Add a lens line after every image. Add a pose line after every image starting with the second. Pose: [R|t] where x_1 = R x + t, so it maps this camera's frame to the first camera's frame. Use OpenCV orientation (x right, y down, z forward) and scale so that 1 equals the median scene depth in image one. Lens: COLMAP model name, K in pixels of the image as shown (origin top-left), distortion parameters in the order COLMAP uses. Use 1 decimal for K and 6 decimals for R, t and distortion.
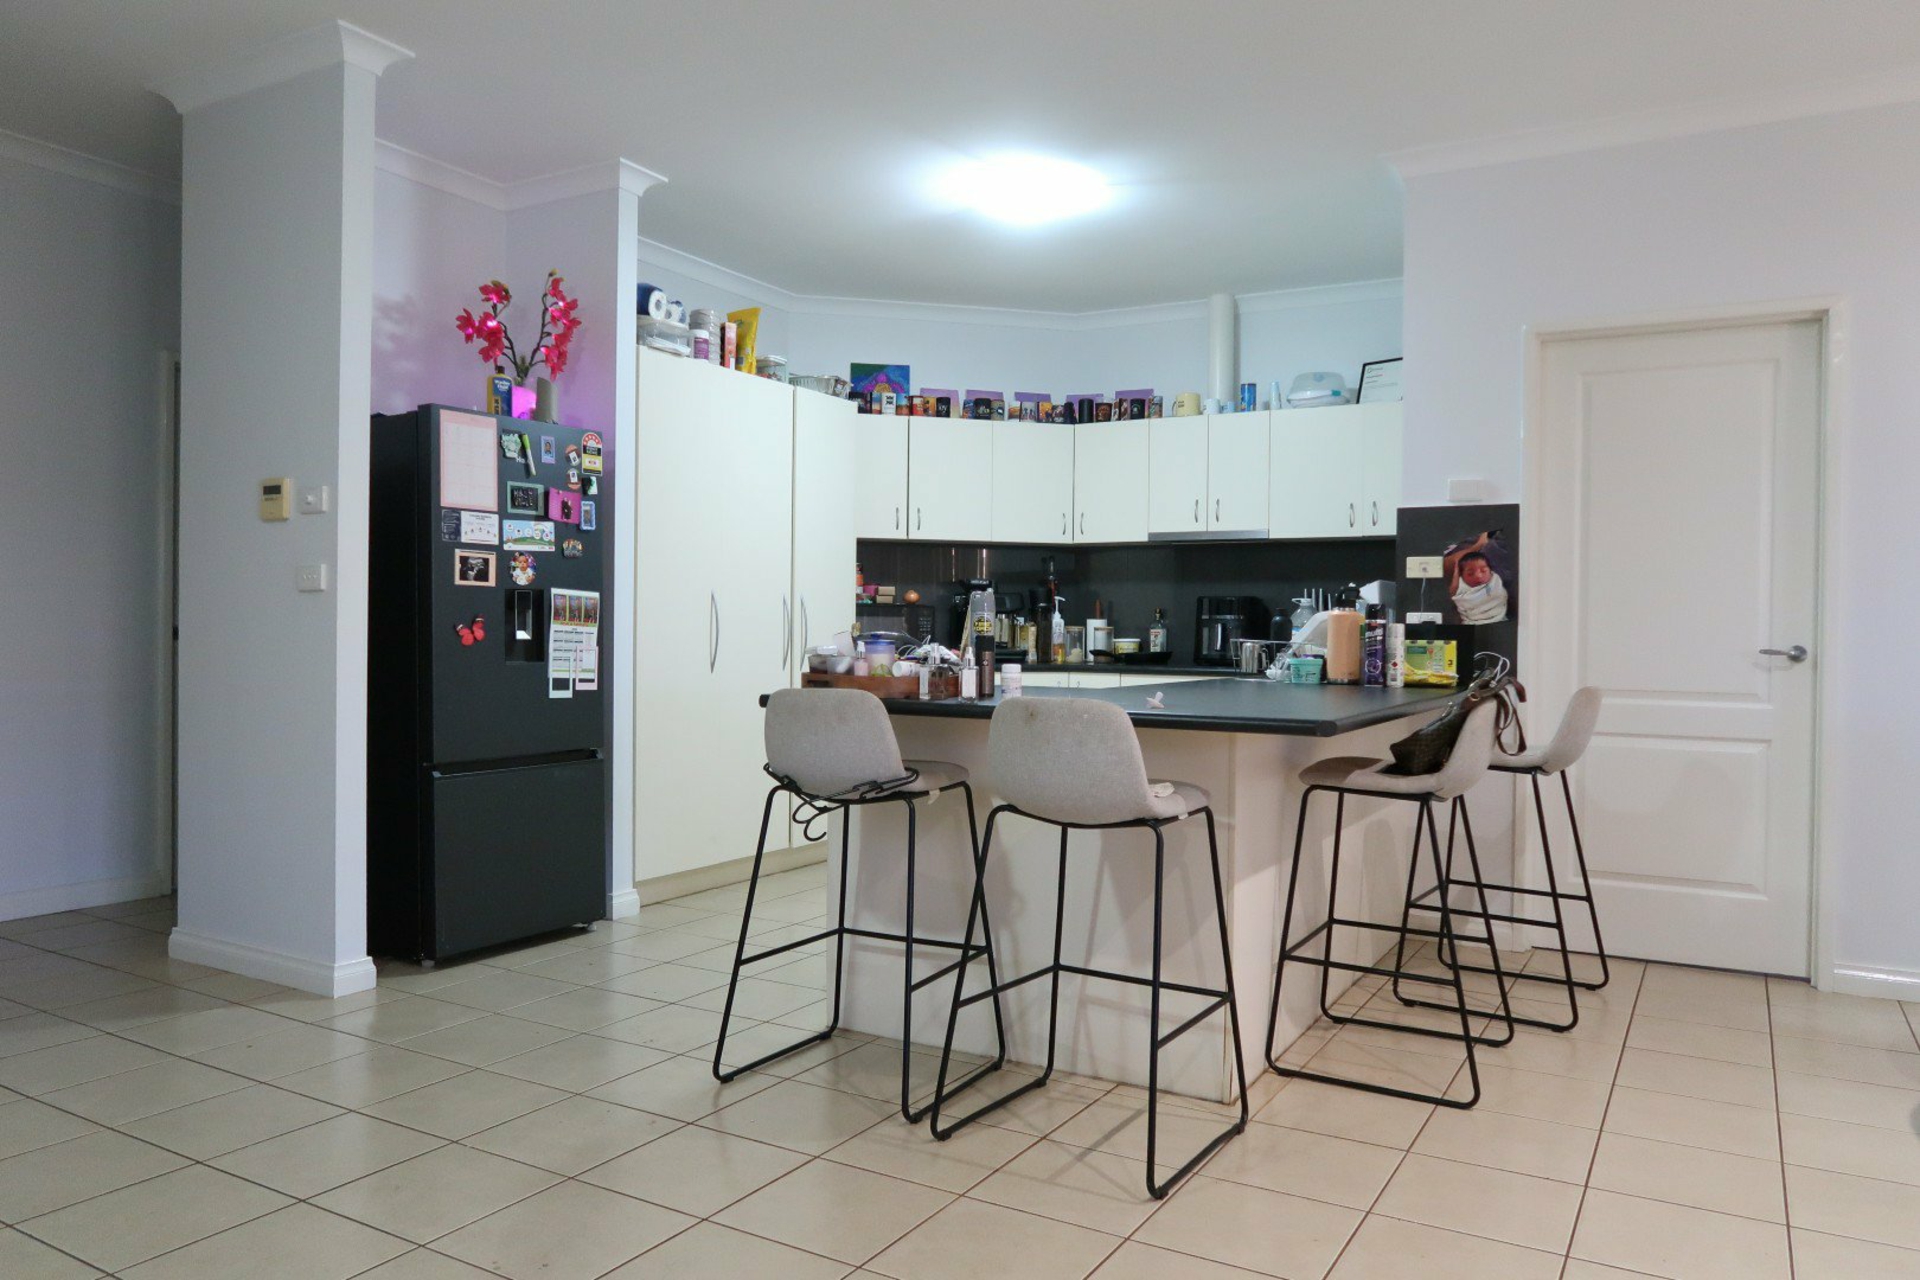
lens RADIAL K [[1328.8, 0, 960.0], [0, 1328.8, 640.0], [0, 0, 1]] dist [-0.017811, 0.002992]
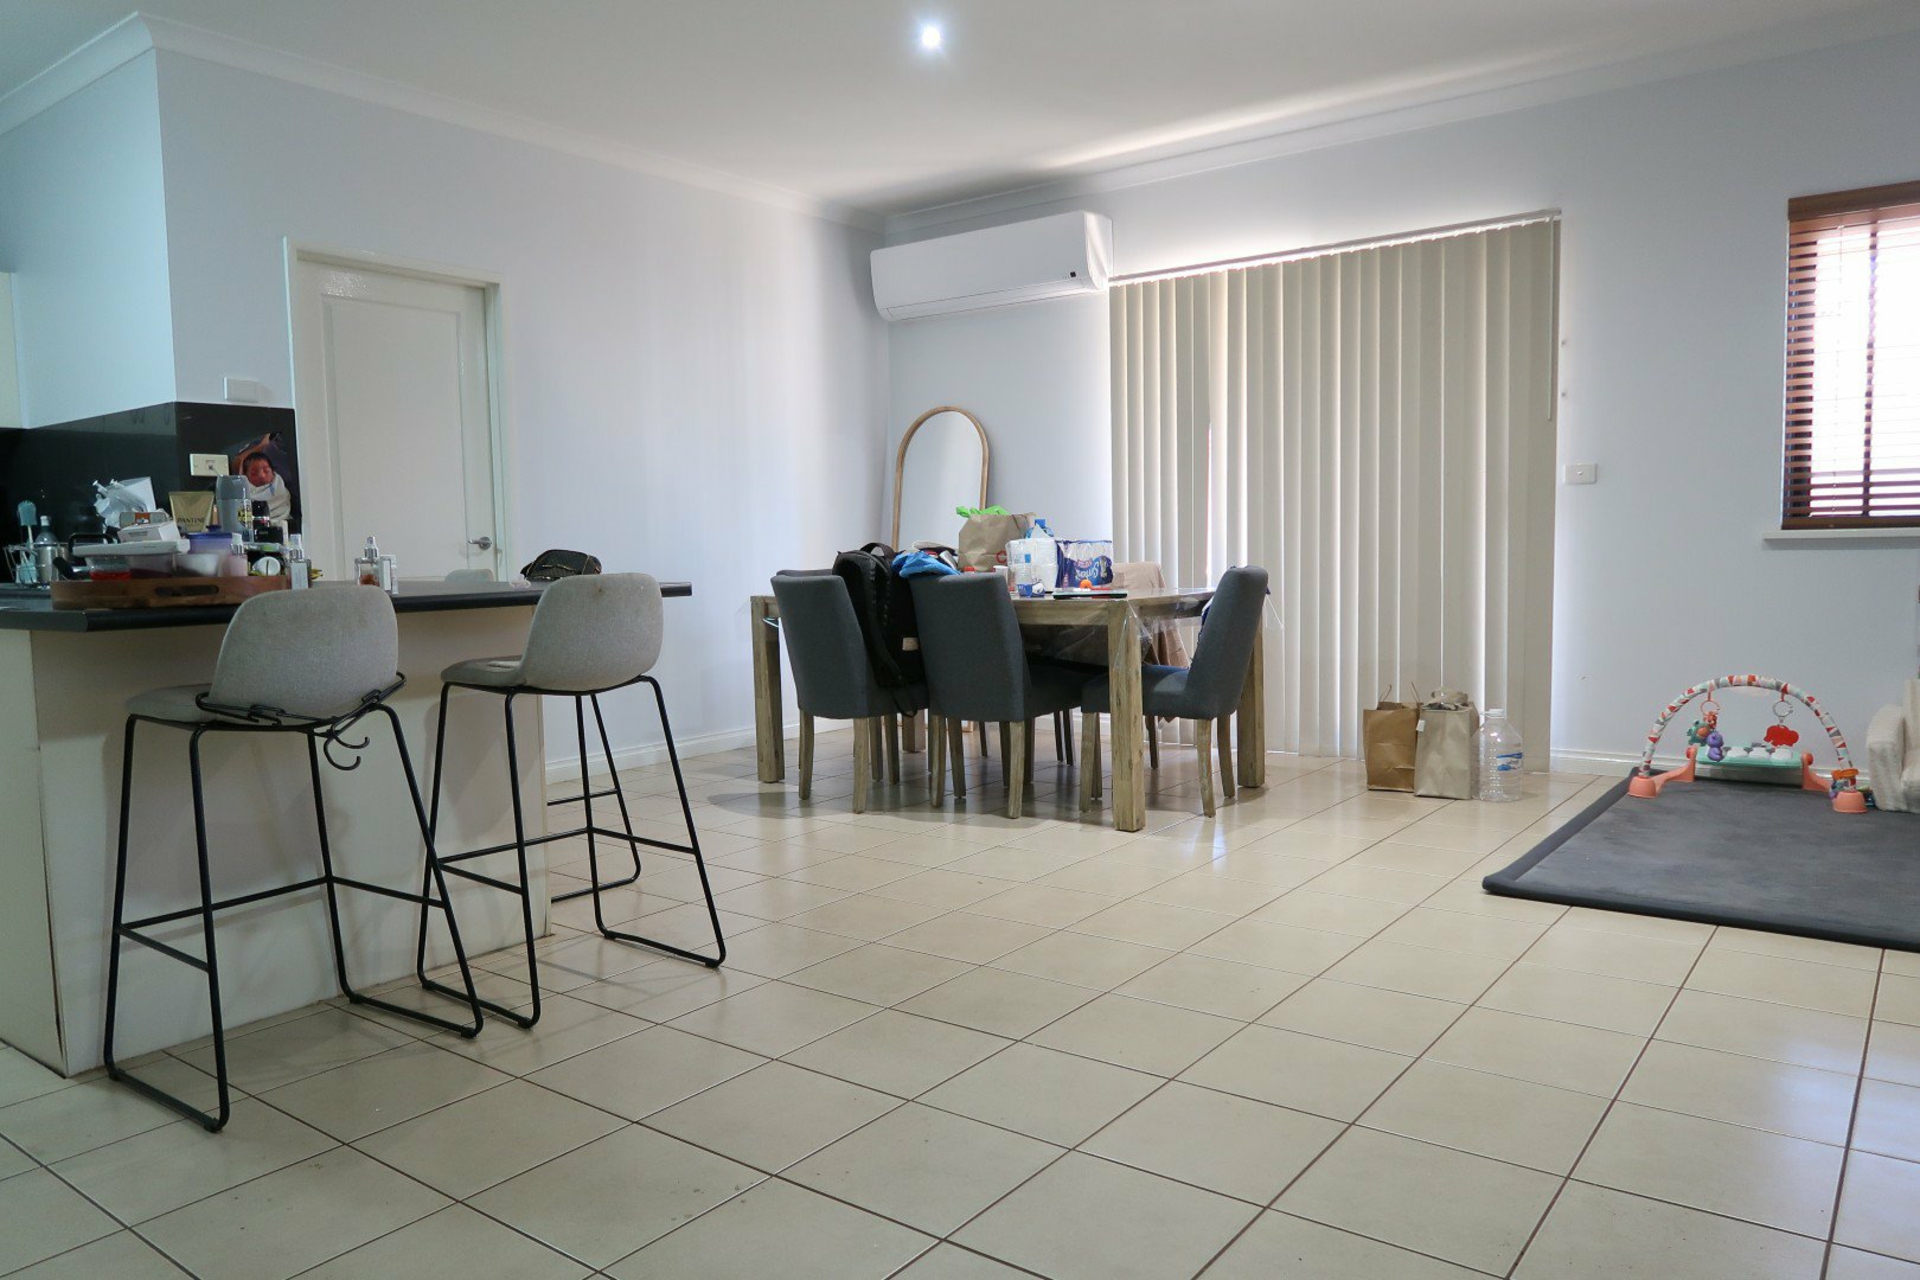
lens RADIAL K [[1328.8, 0, 960.0], [0, 1328.8, 640.0], [0, 0, 1]] dist [-0.017811, 0.002992]
pose [[0.116617, -0.088136, 0.989259, -0.511735], [0.032138, 0.995868, 0.084937, 0.007935], [-0.992657, 0.021887, 0.118967, 0.305064]]
